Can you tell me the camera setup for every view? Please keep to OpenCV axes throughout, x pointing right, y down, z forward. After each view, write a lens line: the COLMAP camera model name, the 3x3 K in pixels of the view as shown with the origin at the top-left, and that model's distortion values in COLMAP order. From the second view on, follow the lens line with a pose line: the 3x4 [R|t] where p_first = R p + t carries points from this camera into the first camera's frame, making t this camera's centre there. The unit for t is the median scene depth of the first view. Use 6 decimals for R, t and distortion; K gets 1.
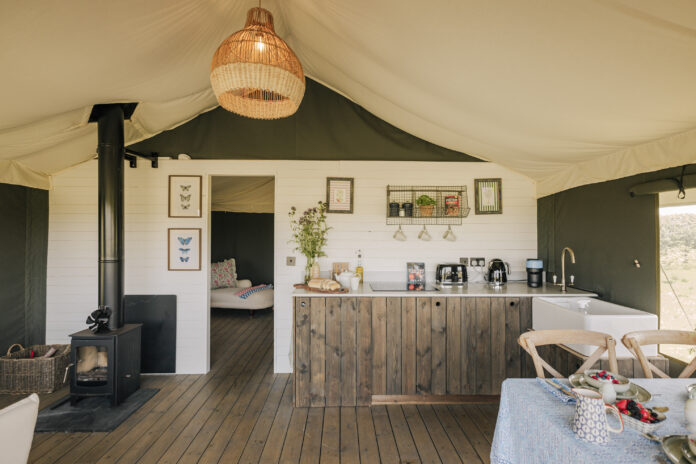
lens RADIAL K [[343.3, 0, 348.0], [0, 343.3, 232.0], [0, 0, 1]] dist [-0.001561, 0.000326]
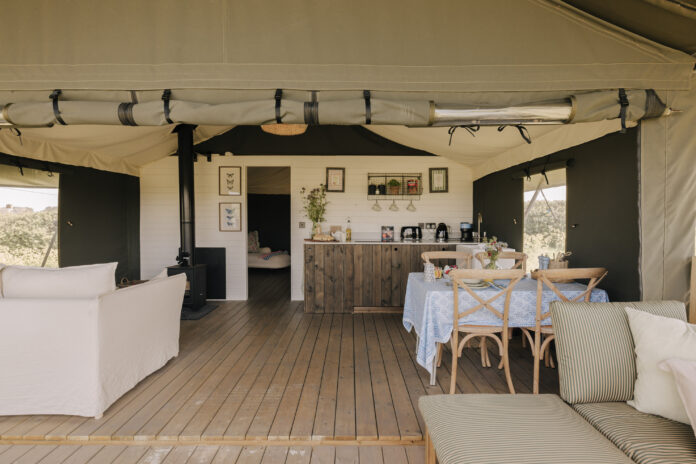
lens RADIAL K [[343.3, 0, 348.0], [0, 343.3, 232.0], [0, 0, 1]] dist [-0.001561, 0.000326]
pose [[0.999538, 0.000973, -0.030368, 0.075983], [0.000375, 0.999015, 0.044365, 0.050587], [0.030381, -0.044356, 0.998554, -0.470741]]
